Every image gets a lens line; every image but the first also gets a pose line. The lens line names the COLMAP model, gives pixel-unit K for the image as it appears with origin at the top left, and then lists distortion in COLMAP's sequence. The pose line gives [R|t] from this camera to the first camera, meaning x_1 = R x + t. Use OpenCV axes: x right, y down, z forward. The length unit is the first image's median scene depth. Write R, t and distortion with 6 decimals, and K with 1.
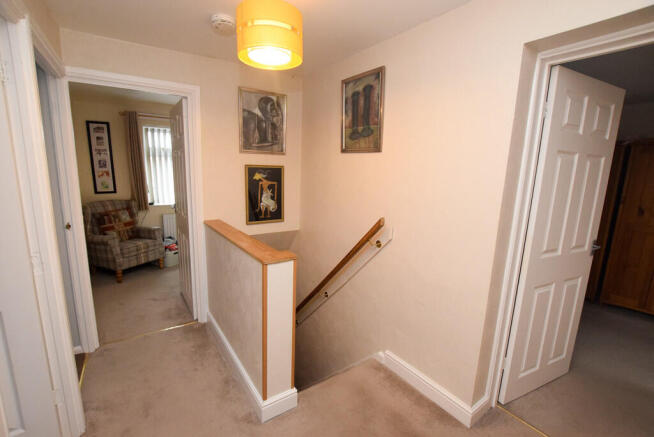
lens RADIAL K [[289.0, 0, 326.0], [0, 289.0, 214.9], [0, 0, 1]] dist [-0.019622, 0.000581]
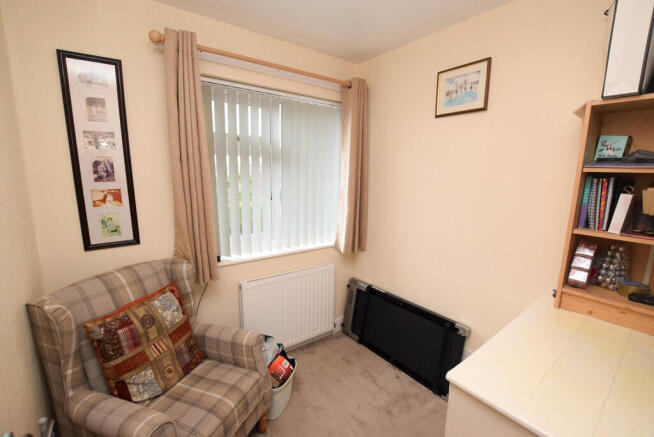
lens RADIAL K [[289.0, 0, 327.3], [0, 289.0, 223.4], [0, 0, 1]] dist [-0.019622, 0.000581]
pose [[0.999293, -0.012036, 0.035607, -0.504812], [0.011782, 0.999904, 0.007345, -0.109607], [-0.035692, -0.006920, 0.999339, 0.615513]]
